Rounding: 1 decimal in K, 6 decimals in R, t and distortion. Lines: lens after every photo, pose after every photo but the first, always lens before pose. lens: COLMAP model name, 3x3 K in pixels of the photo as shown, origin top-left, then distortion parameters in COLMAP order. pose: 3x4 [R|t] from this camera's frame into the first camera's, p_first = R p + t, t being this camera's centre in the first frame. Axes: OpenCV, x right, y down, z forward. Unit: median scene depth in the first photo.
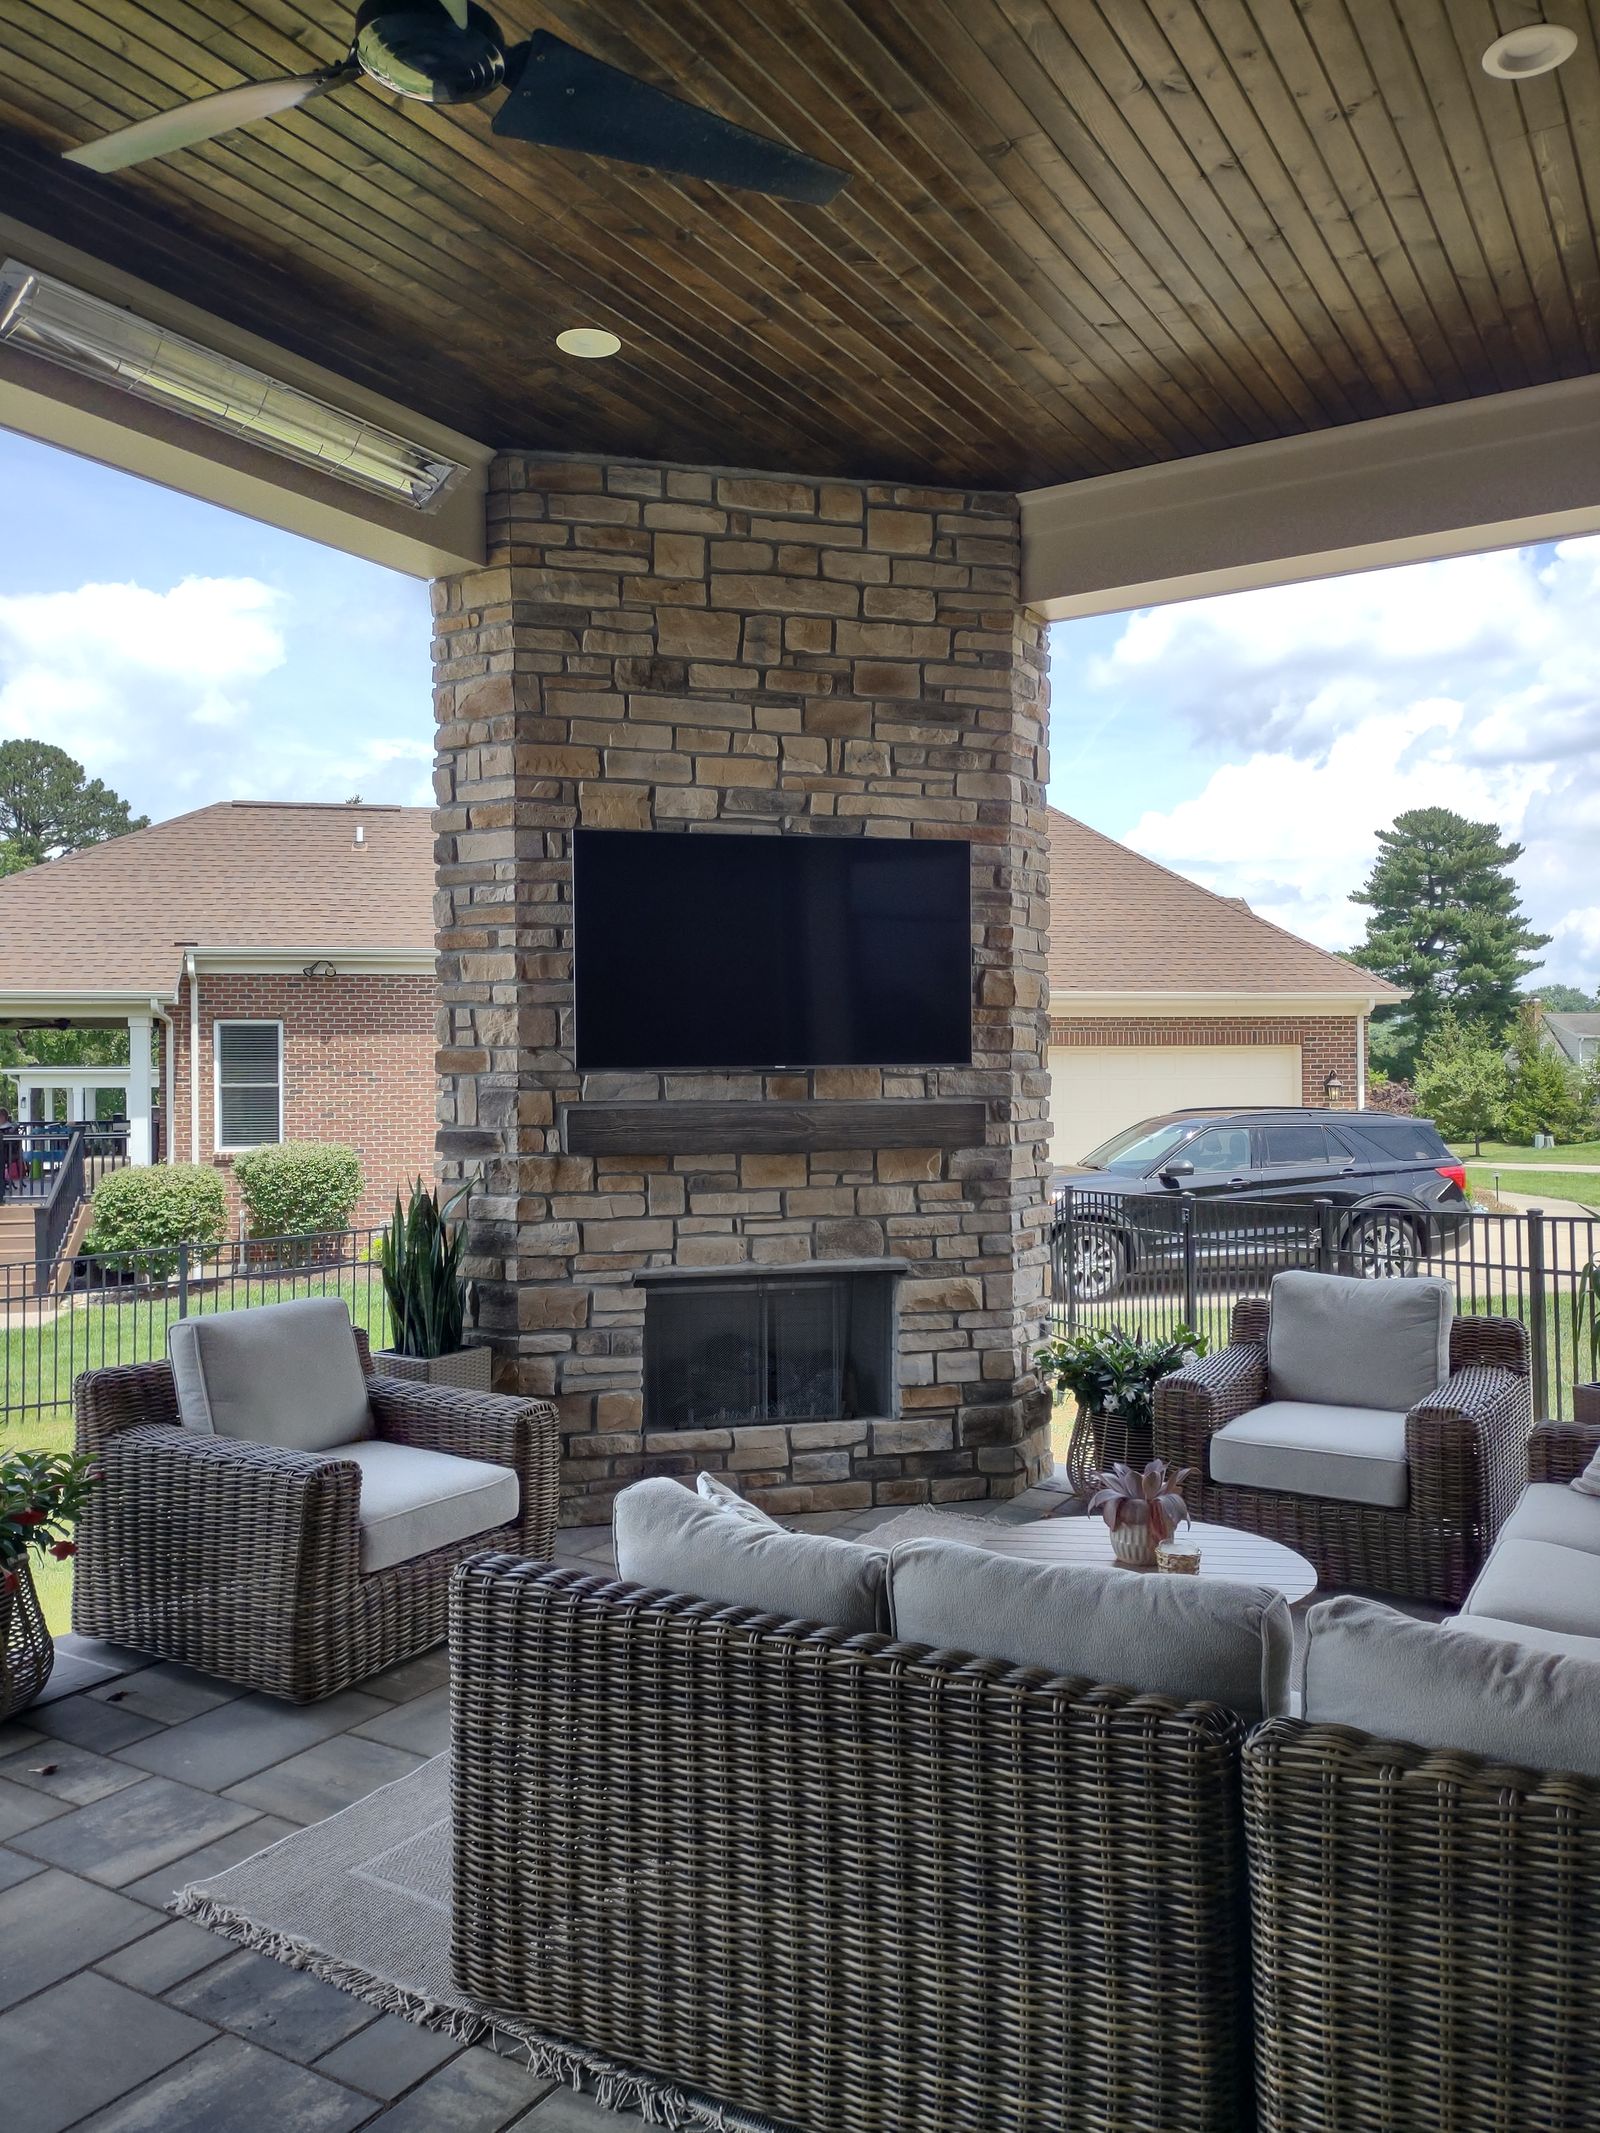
lens RADIAL K [[1590.3, 0, 805.6], [0, 1590.3, 1057.9], [0, 0, 1]] dist [0.050173, -0.050116]
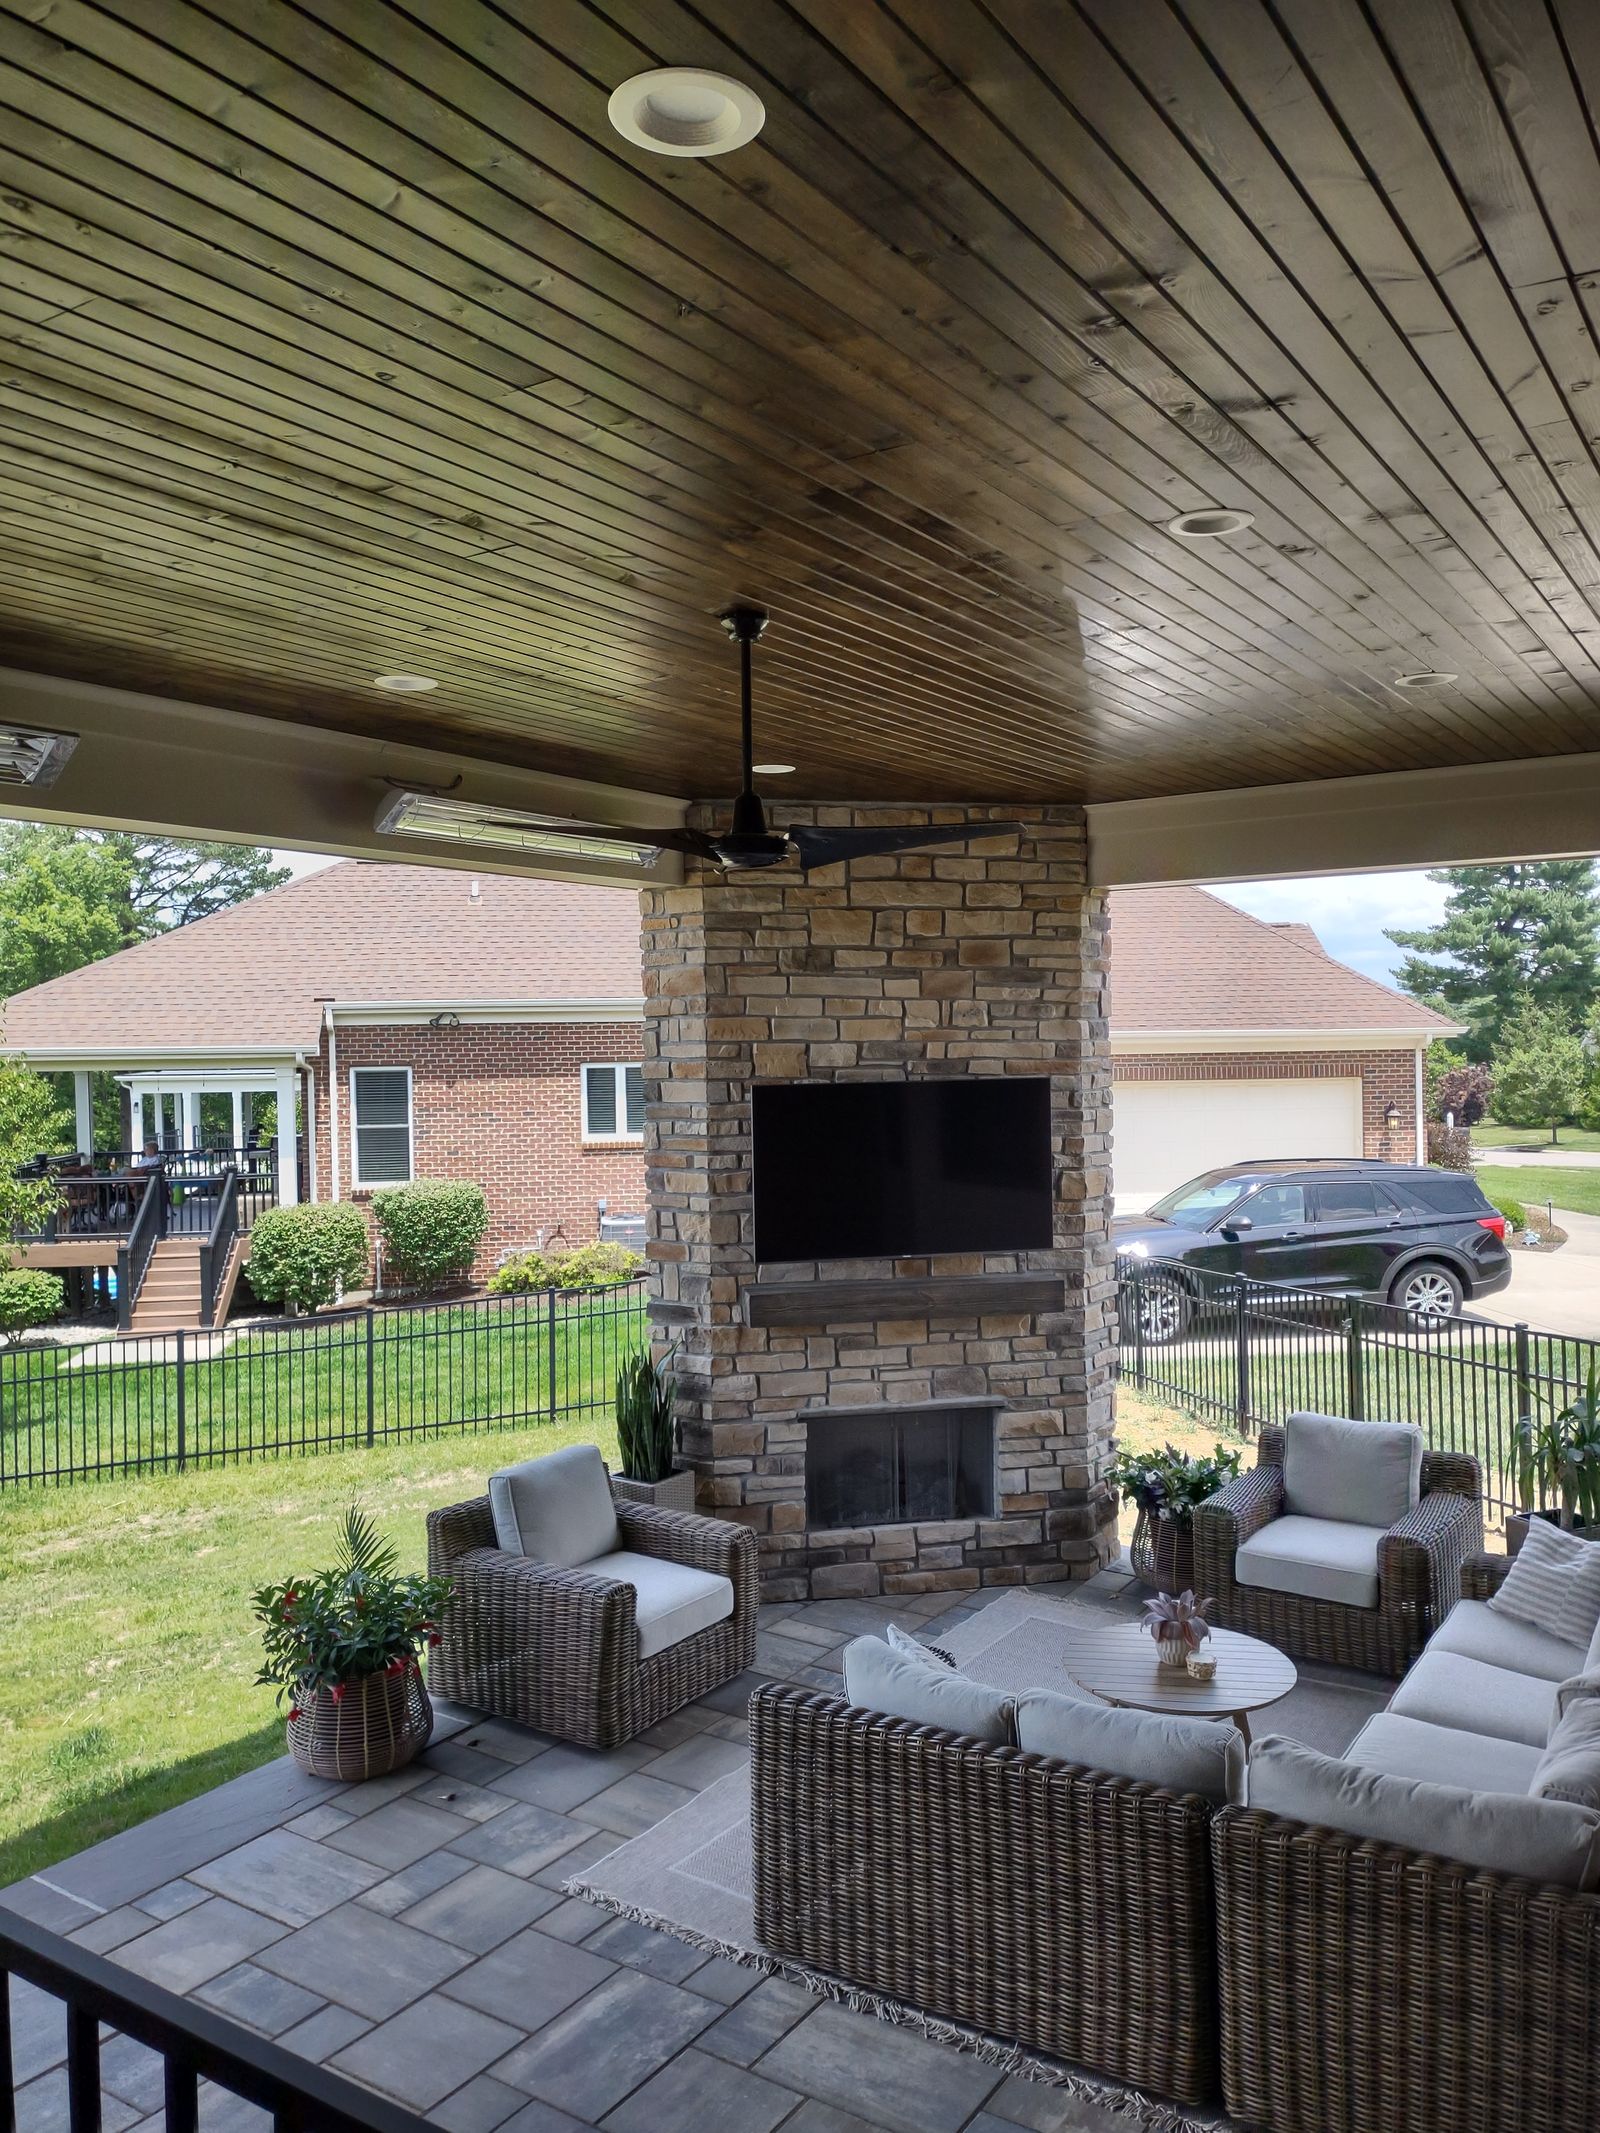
lens RADIAL K [[1590.3, 0, 803.9], [0, 1590.3, 1059.3], [0, 0, 1]] dist [0.050173, -0.050116]
pose [[0.998881, -0.010511, -0.046114, -0.039188], [0.011219, 0.999823, 0.015115, -0.180023], [0.045947, -0.015616, 0.998822, -0.321965]]
